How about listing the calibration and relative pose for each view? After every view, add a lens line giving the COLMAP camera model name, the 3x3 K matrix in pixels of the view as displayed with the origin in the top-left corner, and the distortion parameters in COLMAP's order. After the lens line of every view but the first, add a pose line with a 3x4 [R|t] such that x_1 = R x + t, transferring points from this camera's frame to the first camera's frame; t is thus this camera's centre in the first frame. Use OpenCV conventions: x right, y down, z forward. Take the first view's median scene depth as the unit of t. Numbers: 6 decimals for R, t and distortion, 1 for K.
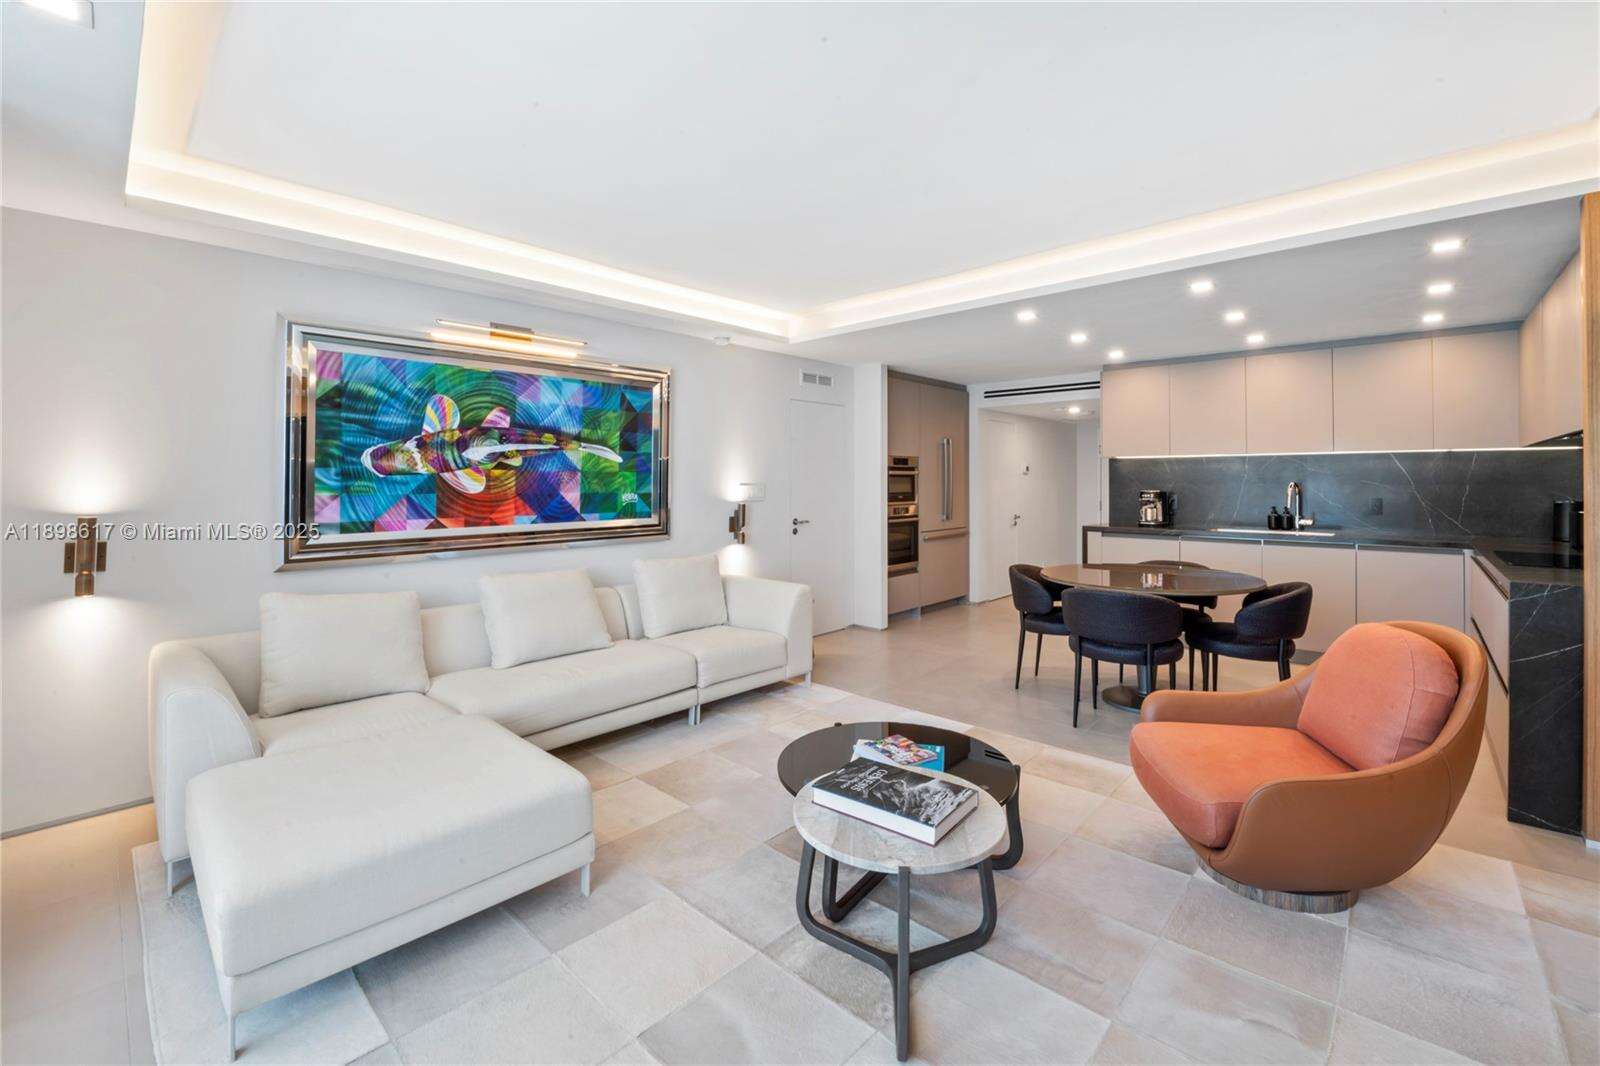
lens RADIAL K [[667.5, 0, 795.3], [0, 667.5, 476.9], [0, 0, 1]] dist [-0.023135, 0.000188]
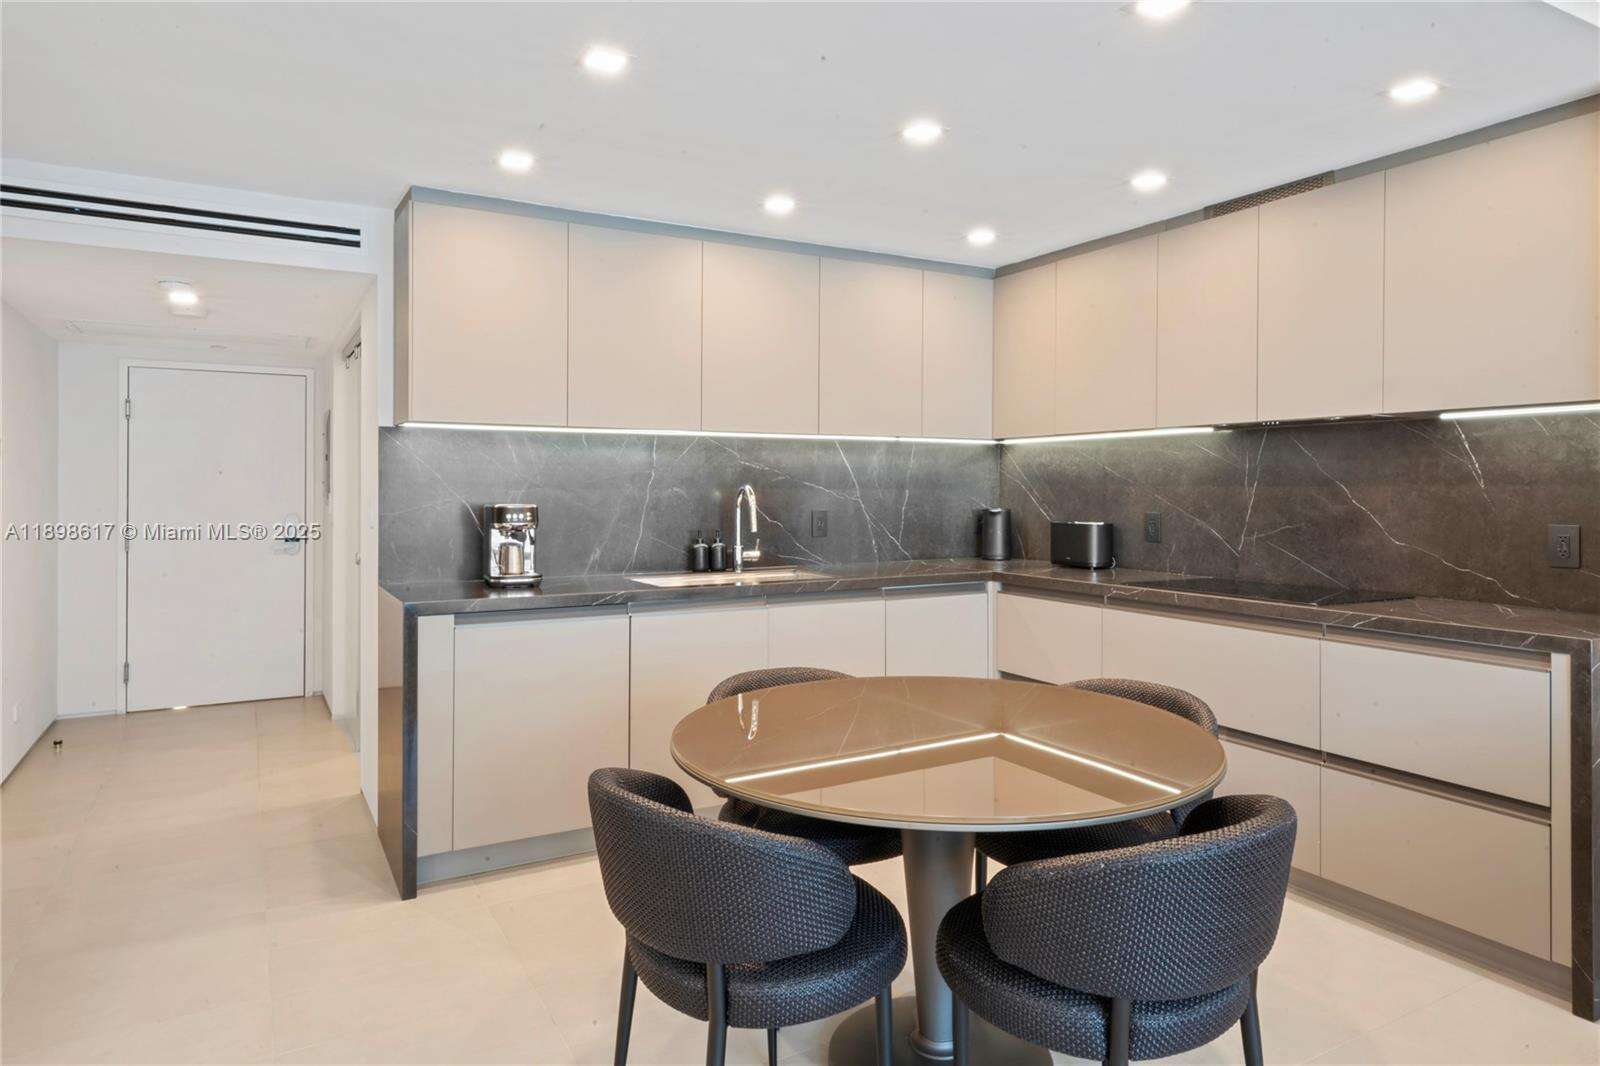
lens RADIAL K [[976.3, 0, 795.1], [0, 976.3, 475.3], [0, 0, 1]] dist [-0.002937, -0.001681]
pose [[0.306159, 0.011590, 0.951910, -0.018755], [-0.007422, 0.999925, -0.009788, 0.008398], [-0.951952, -0.004068, 0.306222, 0.790279]]
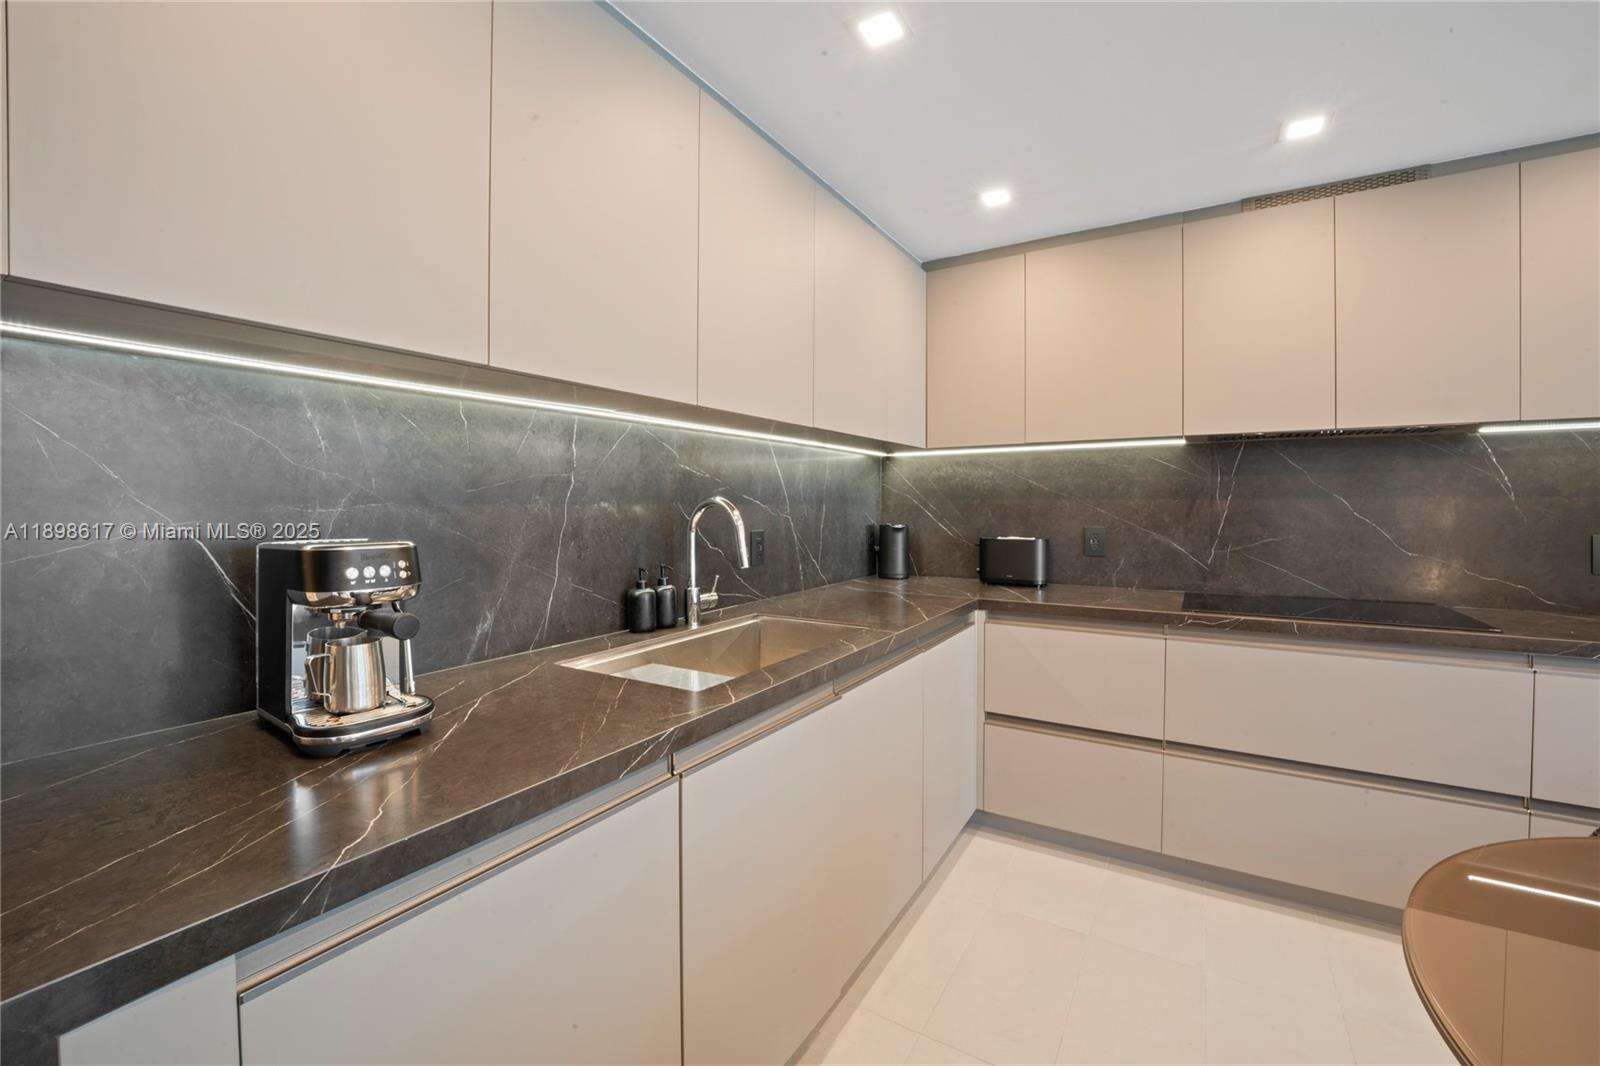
lens RADIAL K [[664.0, 0, 794.8], [0, 664.0, 516.7], [0, 0, 1]] dist [-0.023265, 0.000845]
pose [[-0.198016, -0.019248, 0.980010, 0.422771], [-0.004508, 0.999814, 0.018726, 0.012640], [-0.980188, -0.000710, -0.198066, 1.151853]]
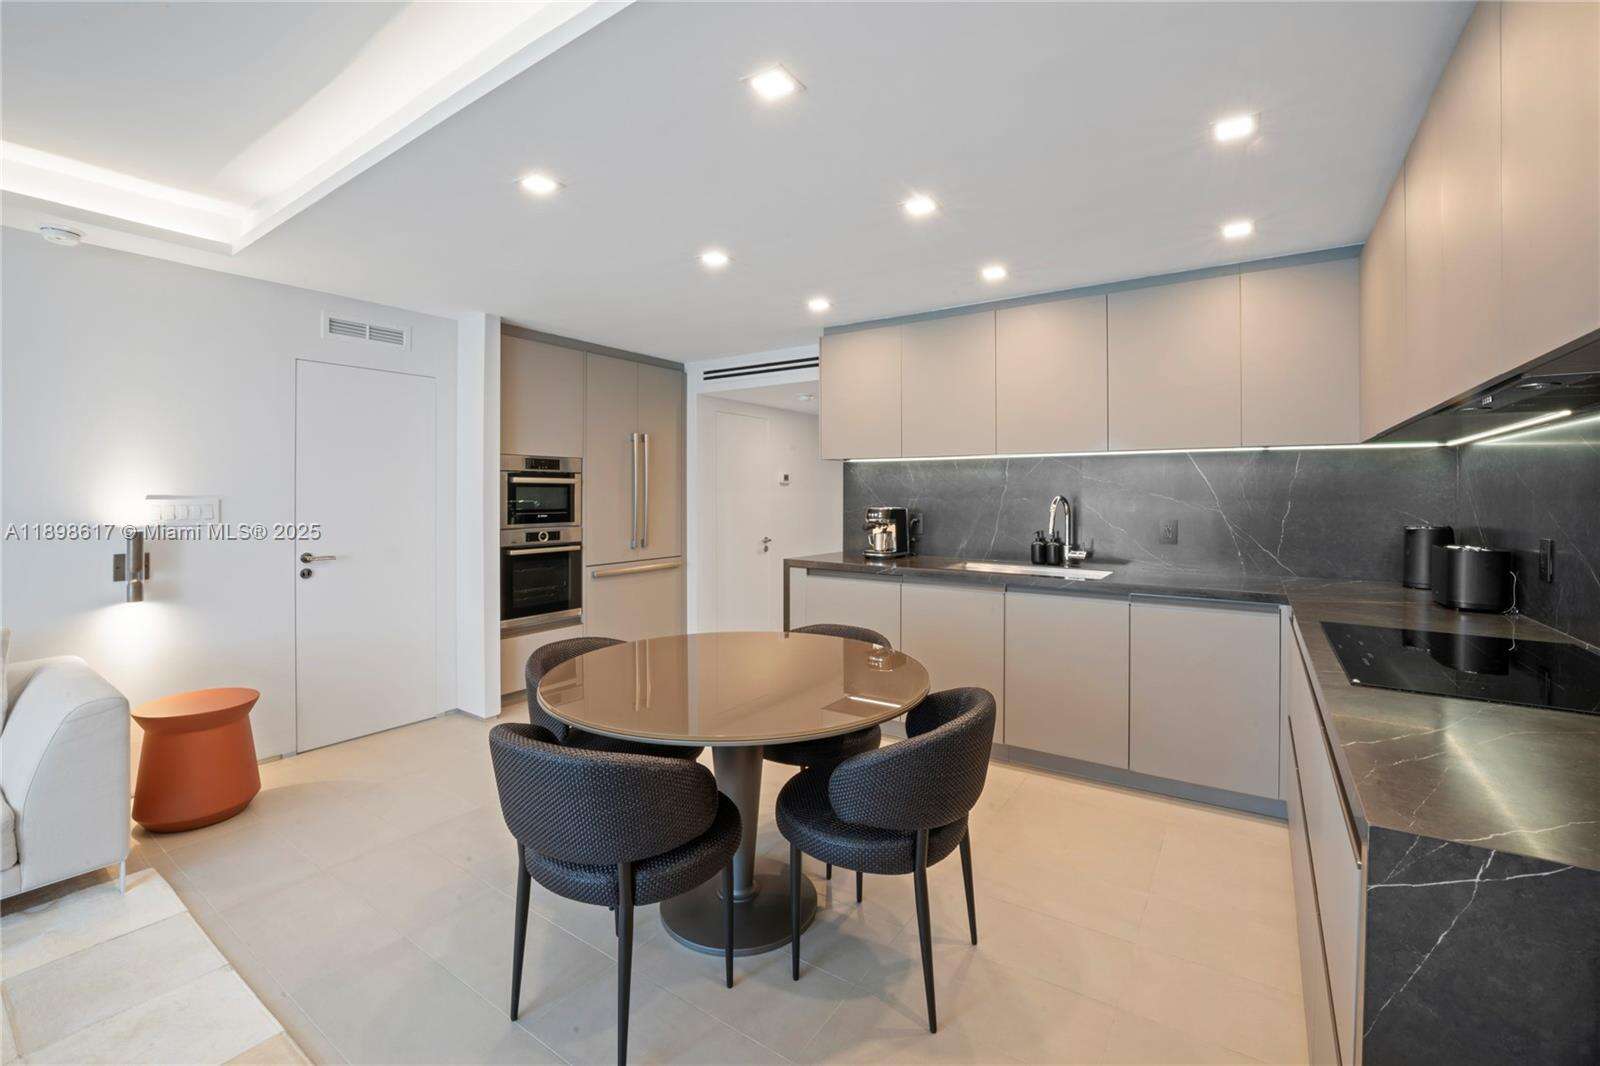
lens RADIAL K [[665.9, 0, 792.9], [0, 665.9, 486.5], [0, 0, 1]] dist [-0.023914, 0.000148]
pose [[0.989750, 0.004227, 0.142751, 0.430963], [-0.003766, 0.999987, -0.003496, 0.001785], [-0.142764, 0.002922, 0.989752, 0.404153]]
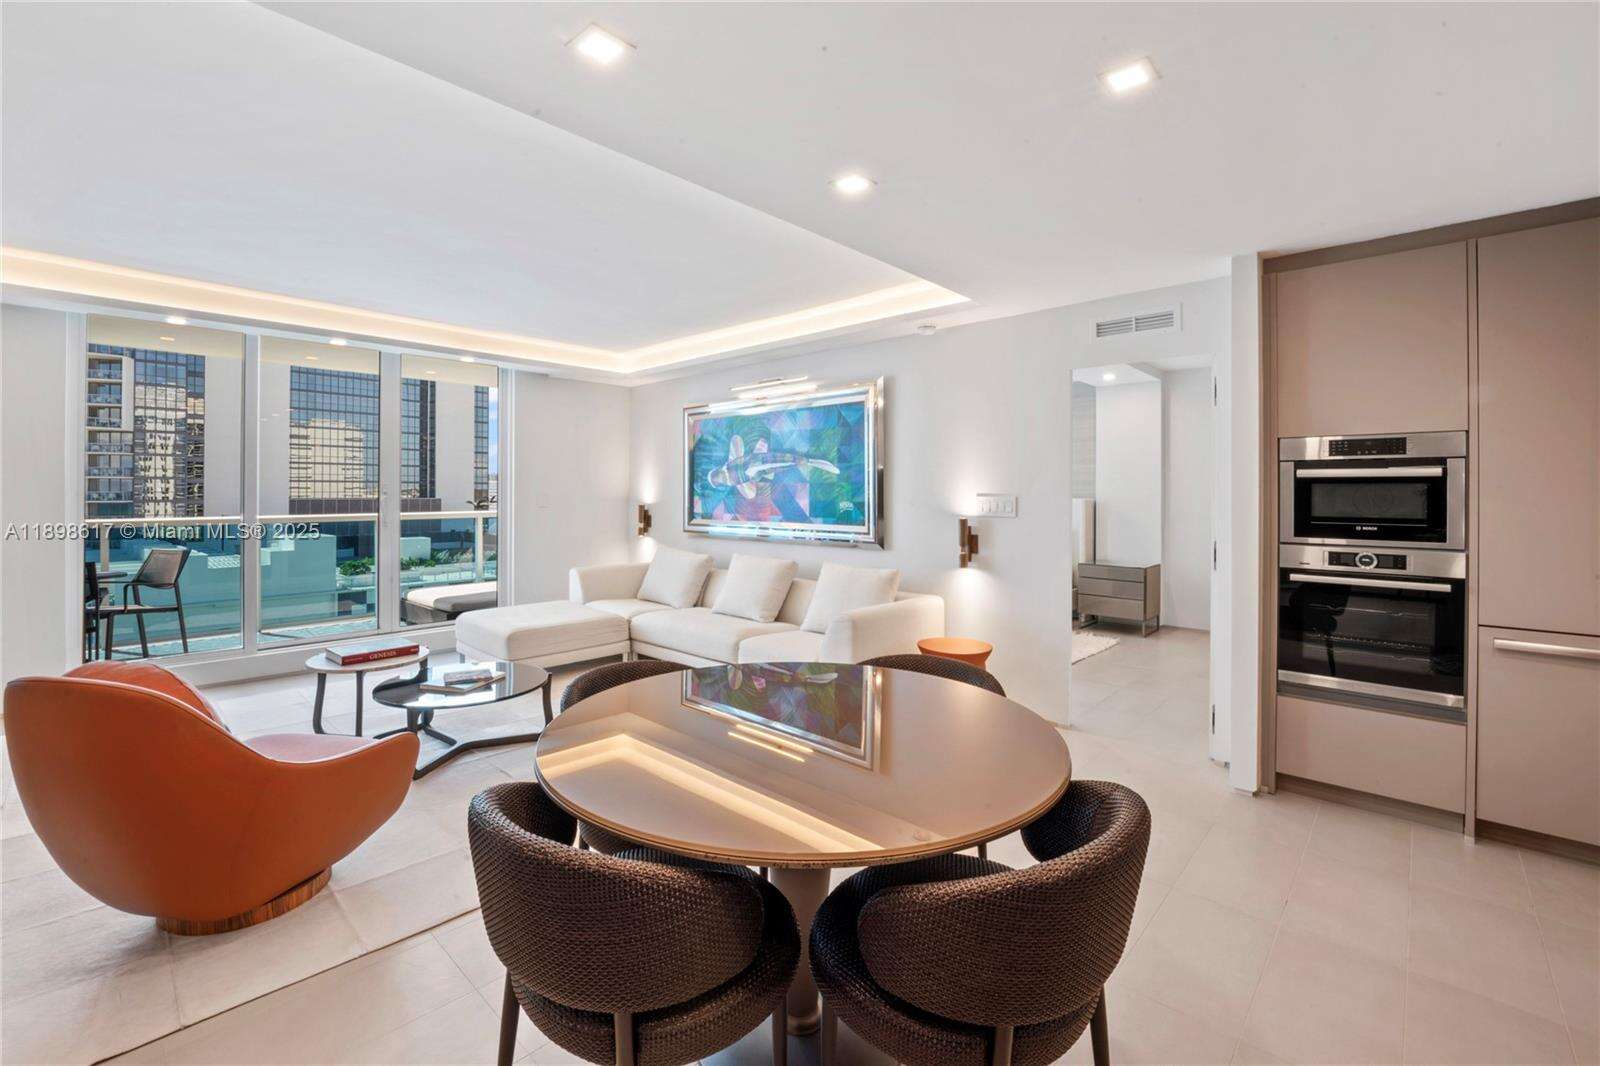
lens RADIAL K [[681.0, 0, 802.3], [0, 681.0, 502.3], [0, 0, 1]] dist [-0.026355, 0.000074]
pose [[0.001586, 0.012476, -0.999921, 0.813561], [-0.000976, 0.999922, 0.012474, 0.010839], [0.999998, 0.000956, 0.001598, 0.869292]]
